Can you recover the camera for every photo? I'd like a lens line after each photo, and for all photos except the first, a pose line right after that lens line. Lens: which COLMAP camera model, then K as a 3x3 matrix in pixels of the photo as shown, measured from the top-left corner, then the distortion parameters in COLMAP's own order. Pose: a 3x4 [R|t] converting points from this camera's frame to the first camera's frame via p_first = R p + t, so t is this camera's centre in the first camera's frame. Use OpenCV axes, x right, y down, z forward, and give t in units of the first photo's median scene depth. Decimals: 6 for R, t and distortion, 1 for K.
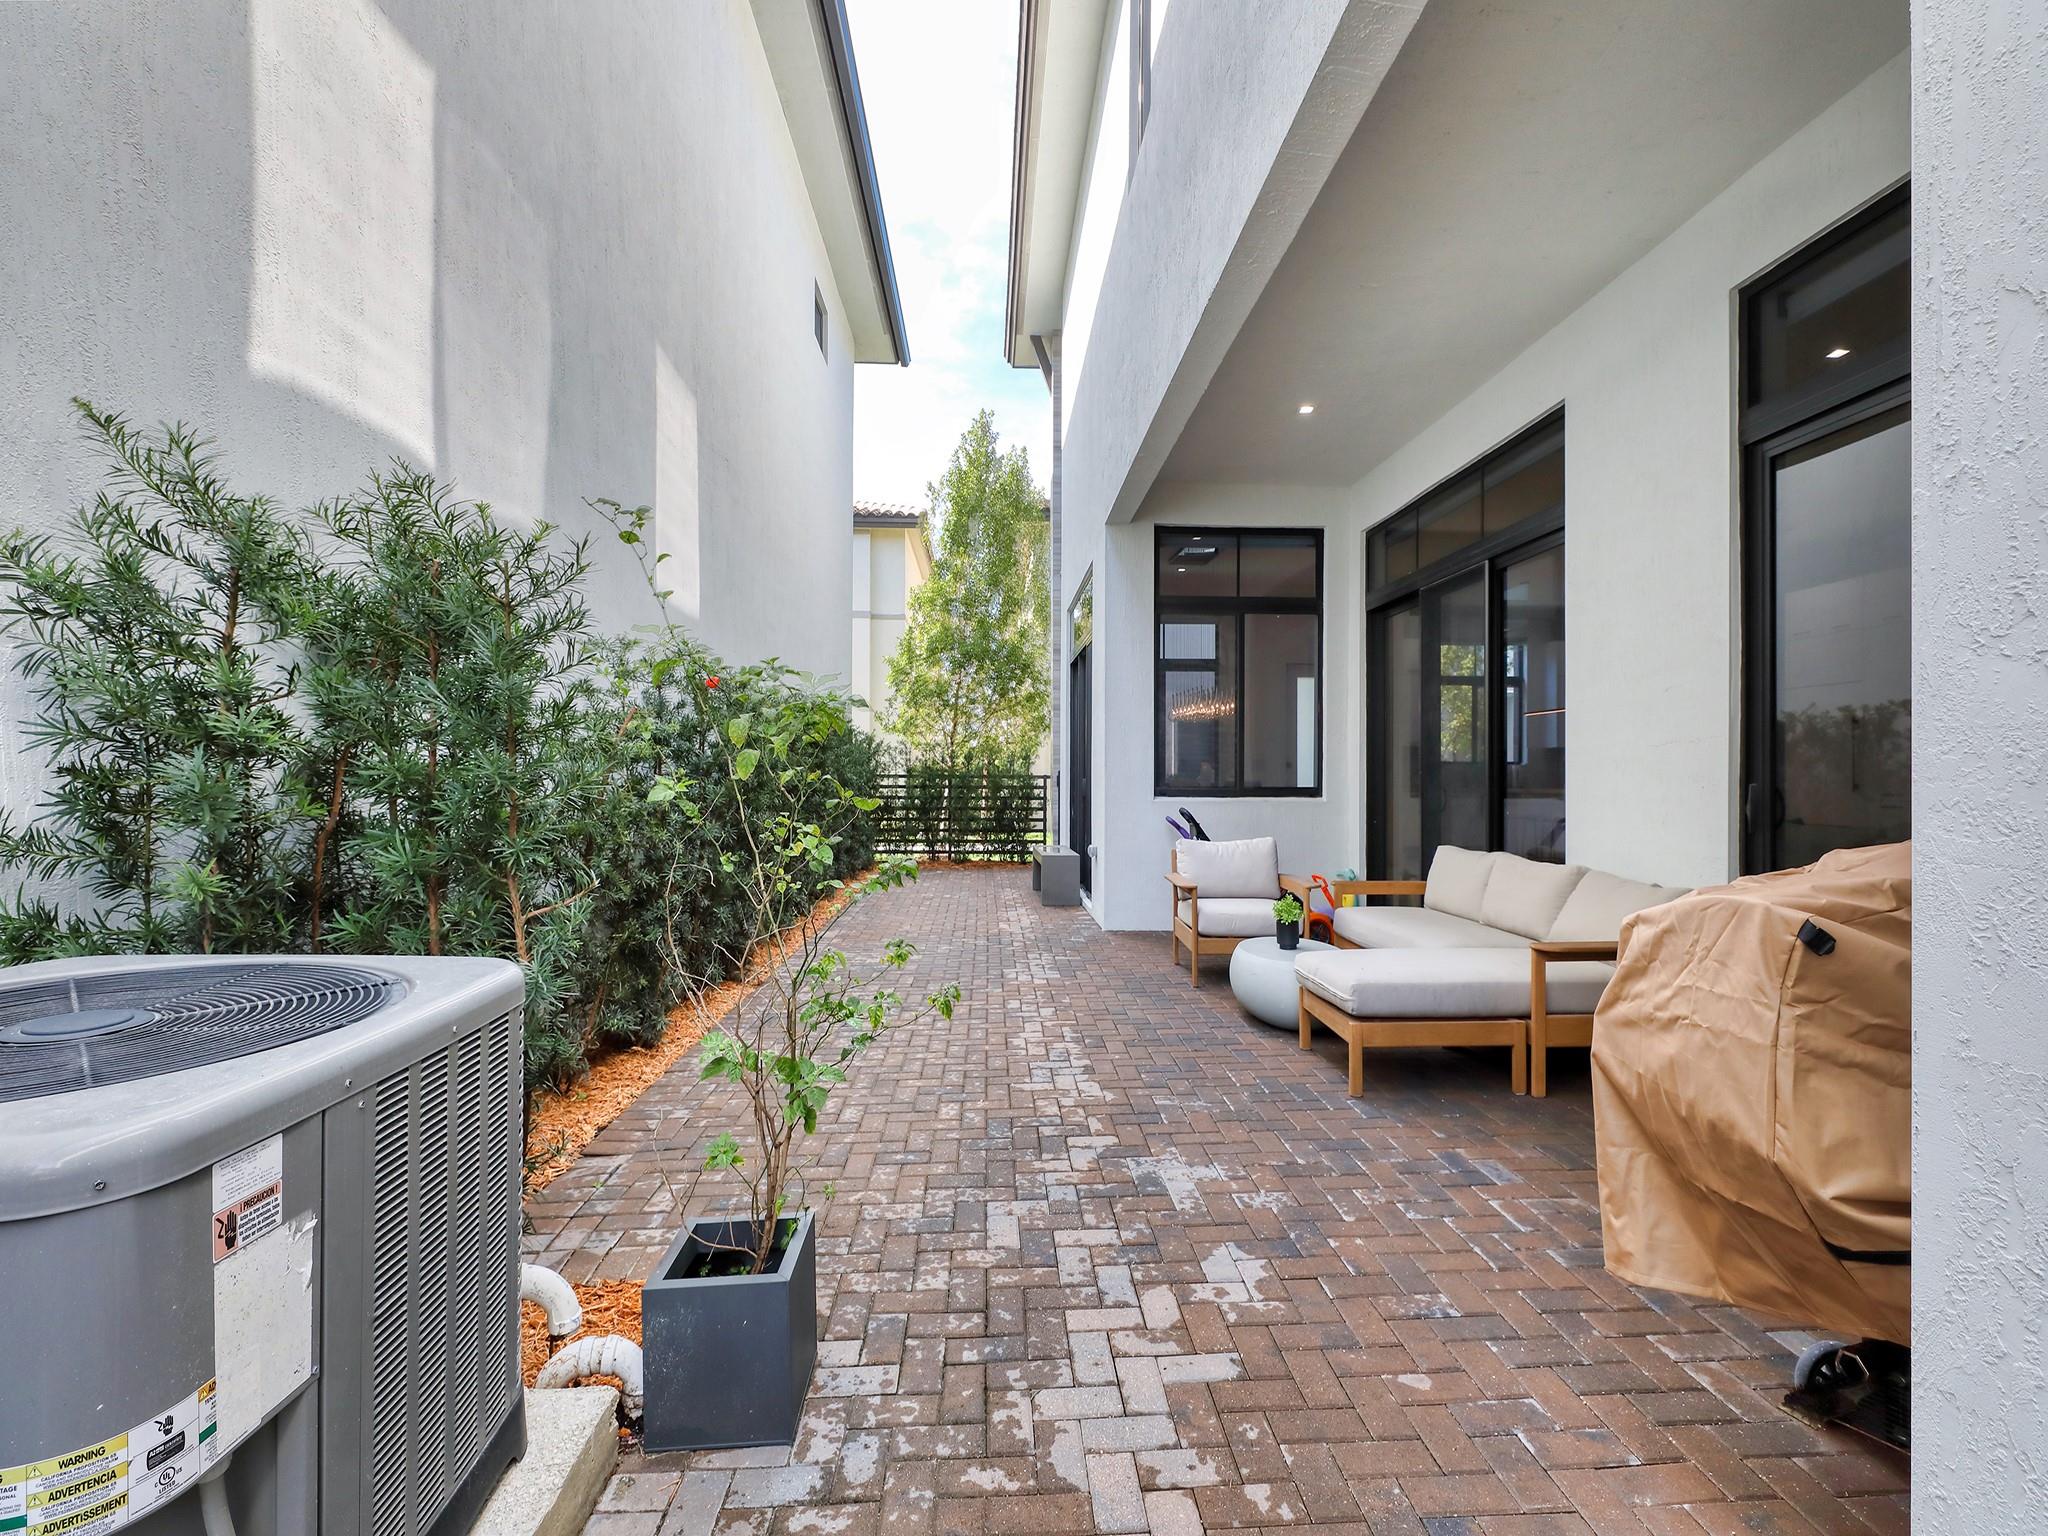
lens RADIAL K [[931.7, 0, 1044.4], [0, 931.7, 771.0], [0, 0, 1]] dist [0.001249, 0.000466]
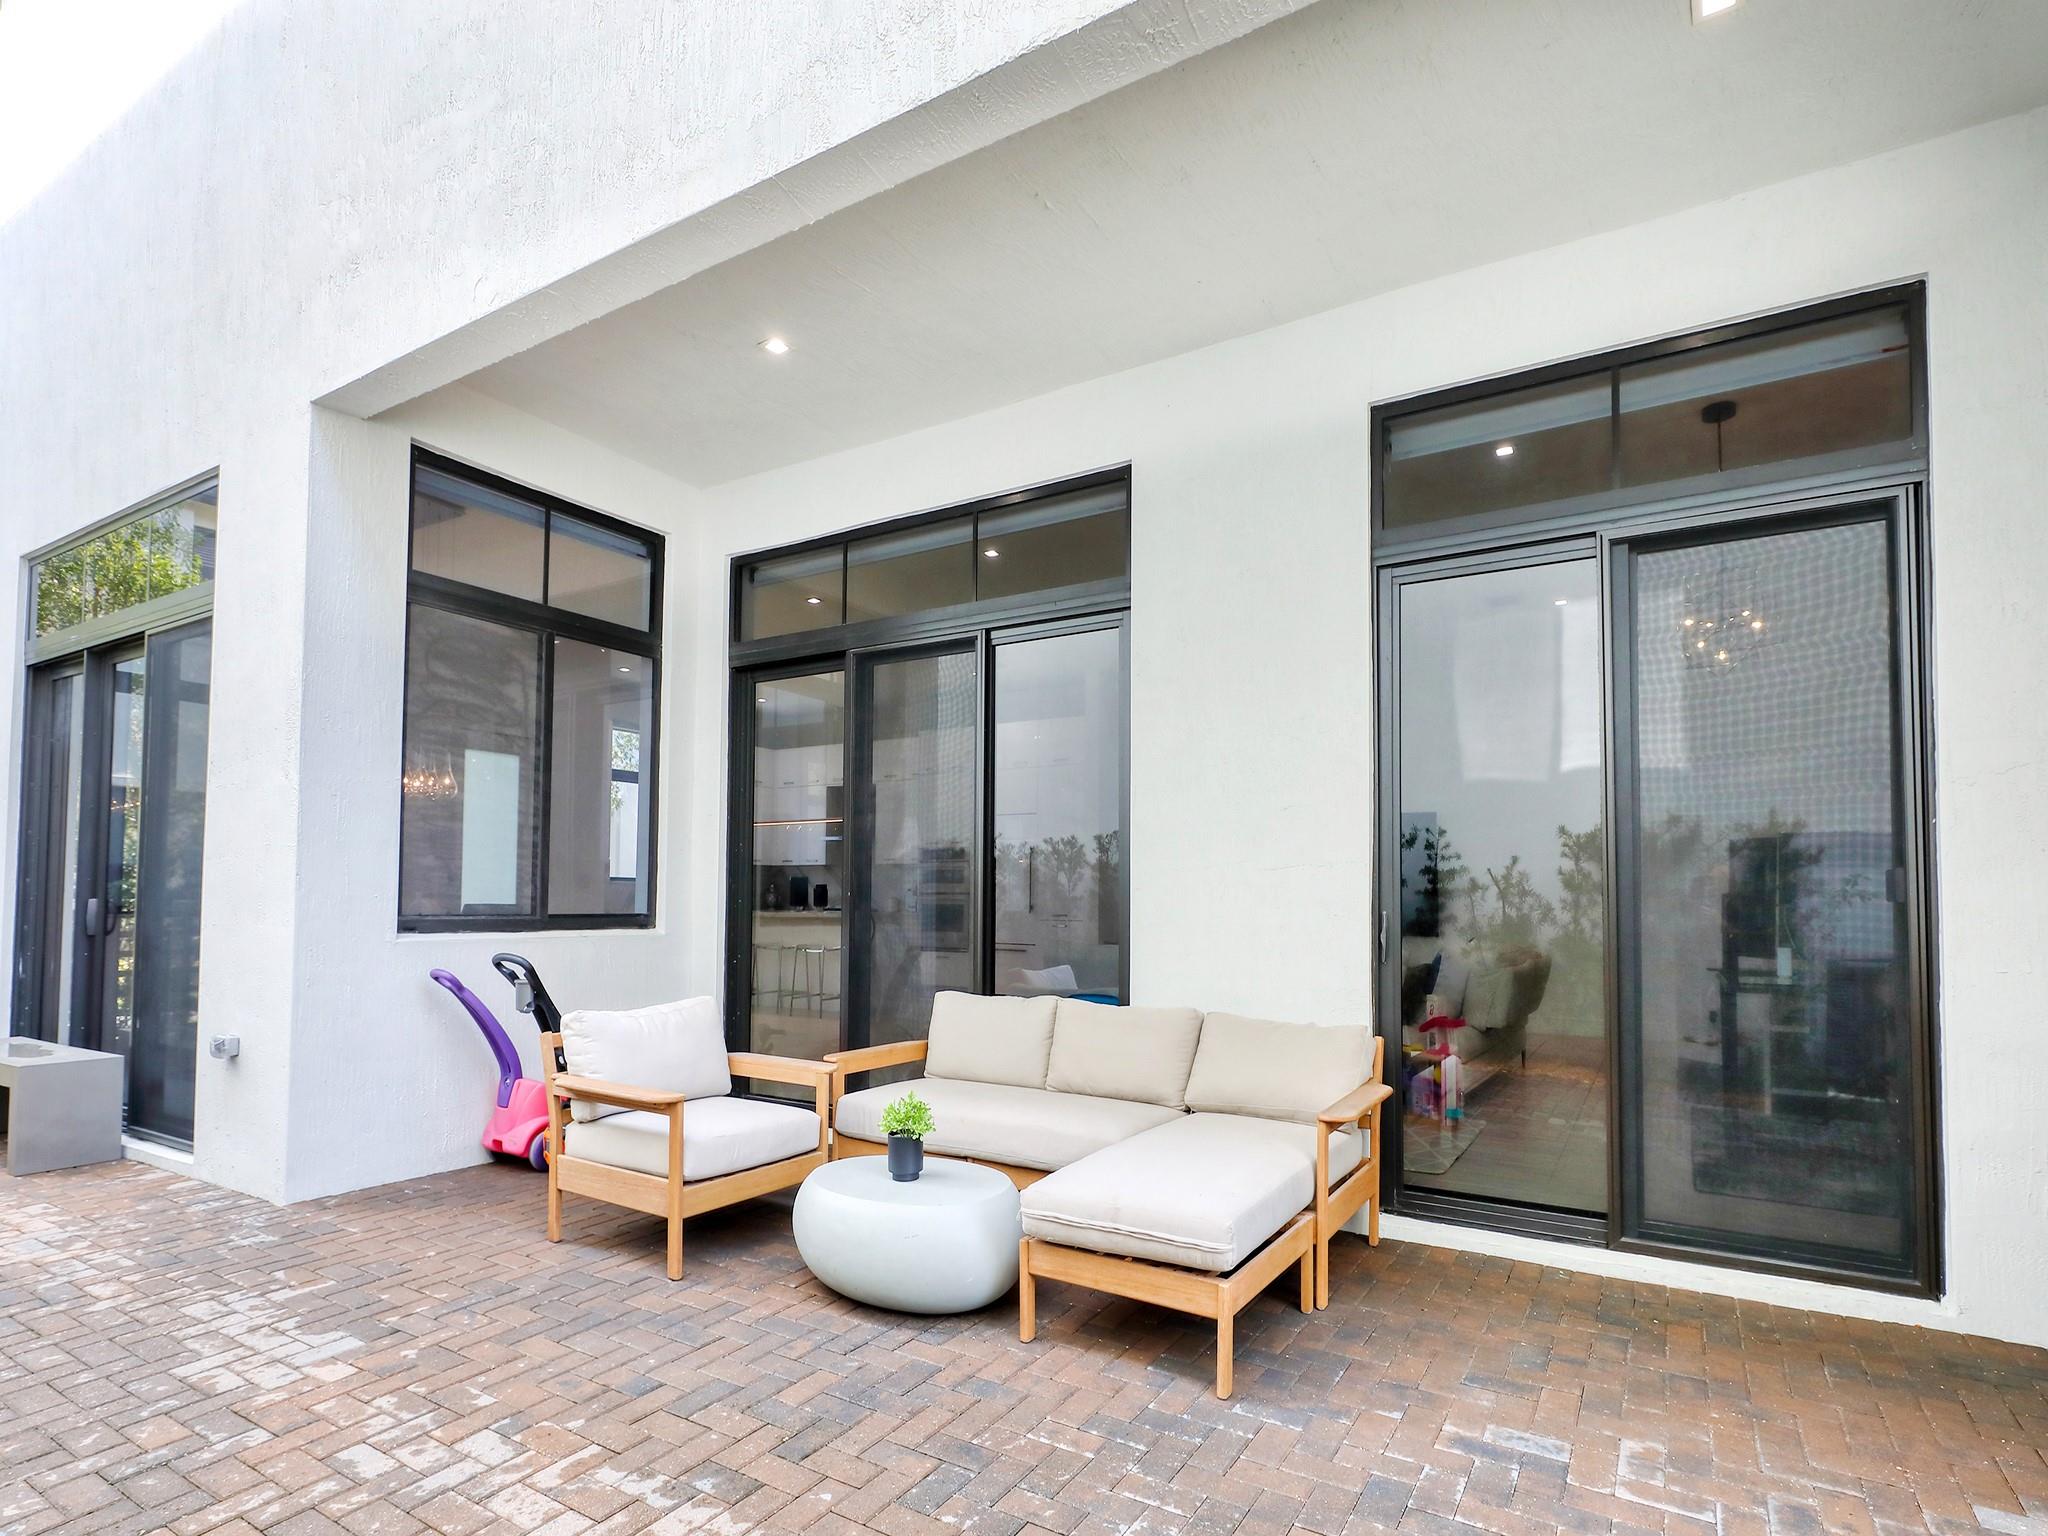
lens RADIAL K [[1067.0, 0, 1026.0], [0, 1067.0, 852.9], [0, 0, 1]] dist [0.002181, 0.000476]
pose [[0.560293, 0.043776, 0.827137, -0.194525], [-0.009856, 0.998884, -0.046189, 0.004359], [-0.828236, 0.017727, 0.560099, 0.365903]]
